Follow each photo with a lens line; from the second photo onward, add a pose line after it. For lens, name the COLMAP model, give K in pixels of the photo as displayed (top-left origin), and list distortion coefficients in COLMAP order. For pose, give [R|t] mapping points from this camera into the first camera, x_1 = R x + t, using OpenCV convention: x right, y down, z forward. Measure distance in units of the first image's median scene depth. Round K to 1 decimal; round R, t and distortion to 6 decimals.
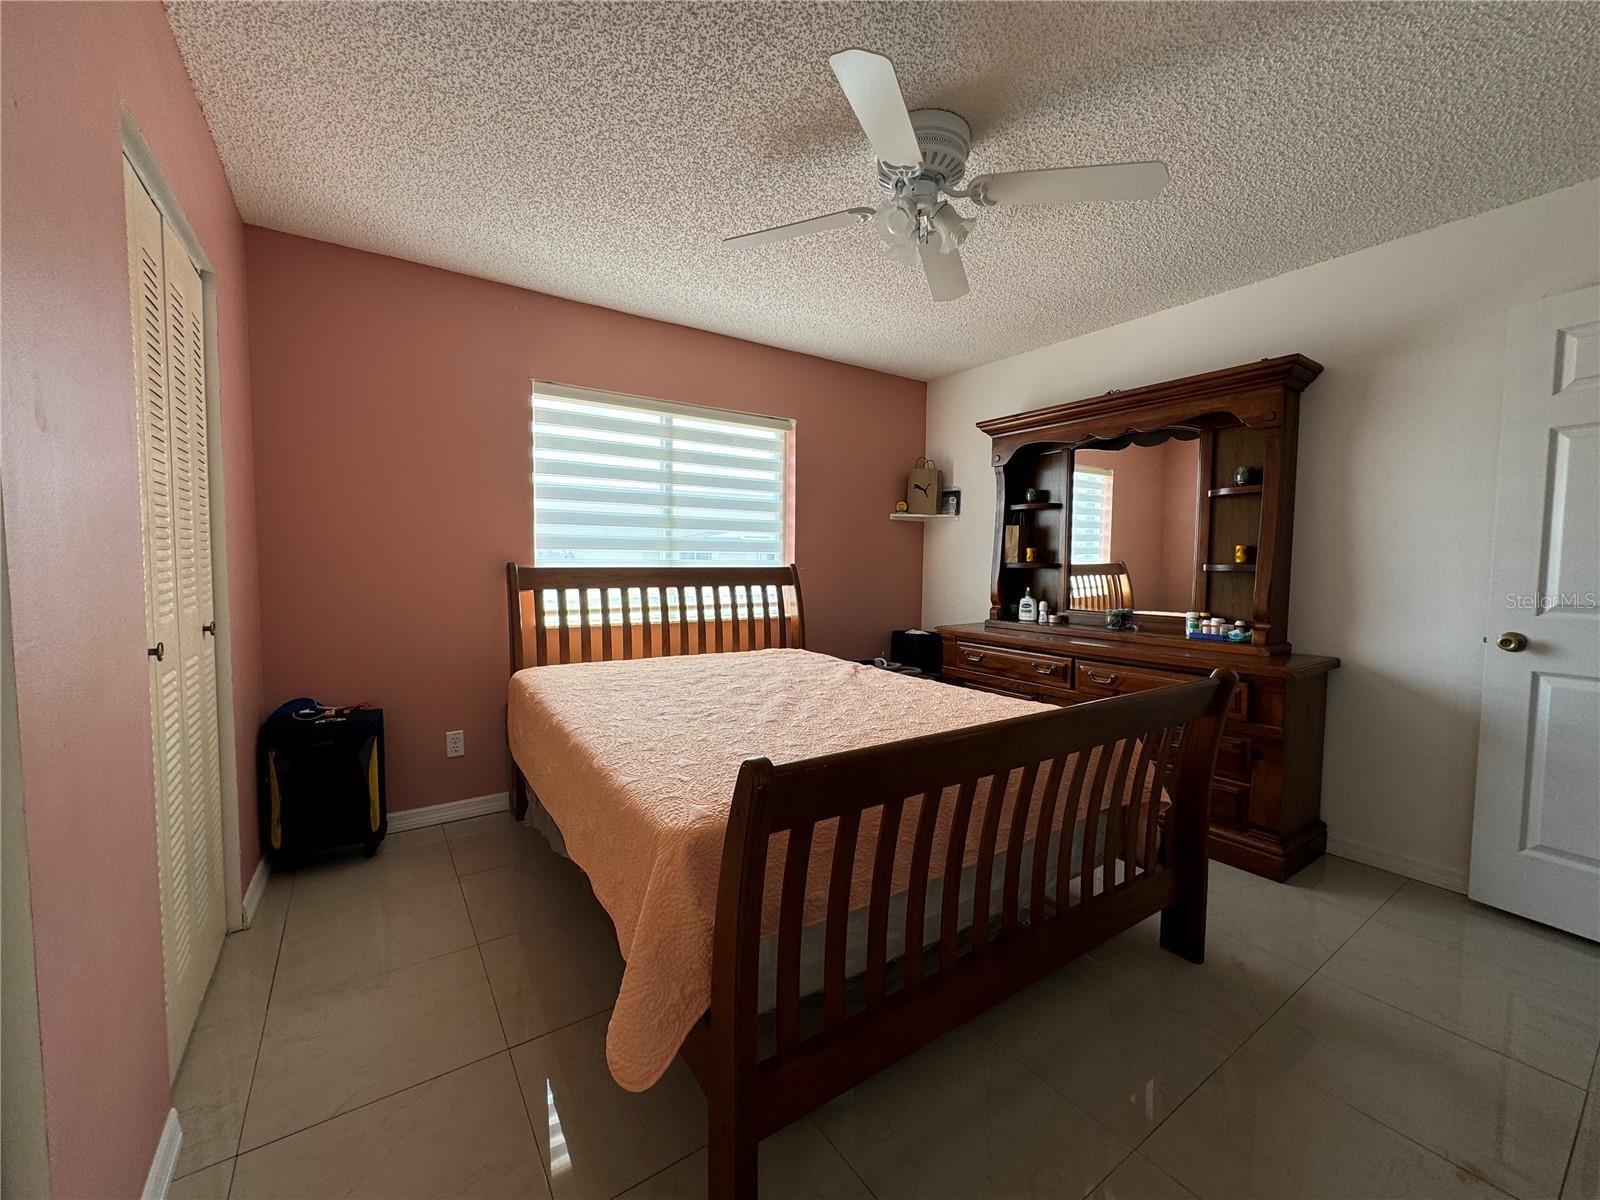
lens RADIAL K [[641.3, 0, 800.0], [0, 641.3, 600.0], [0, 0, 1]] dist [-0.000313, -0.000031]
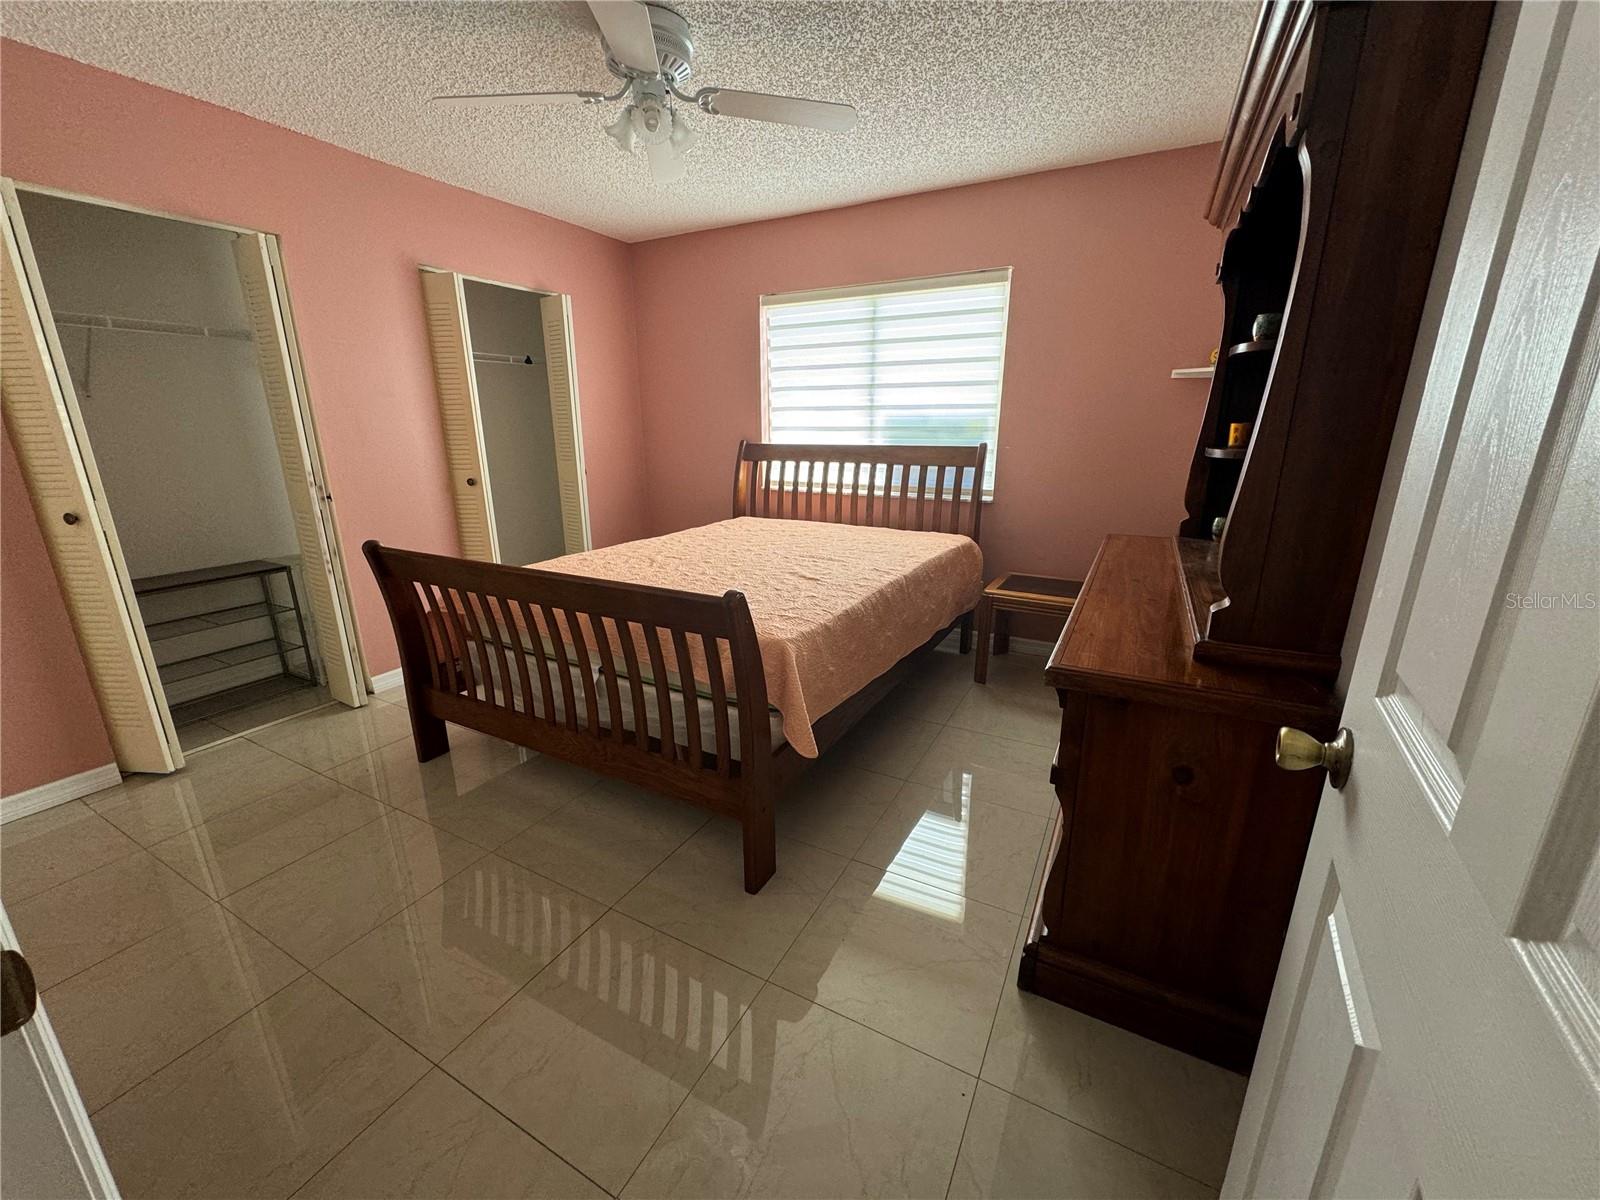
lens RADIAL K [[644.5, 0, 766.0], [0, 644.5, 612.8], [0, 0, 1]] dist [-0.000577, -0.000109]
pose [[0.433665, 0.243177, -0.867640, 0.777022], [-0.045259, 0.967558, 0.248560, -0.038793], [0.899937, -0.068523, 0.430602, 0.343225]]
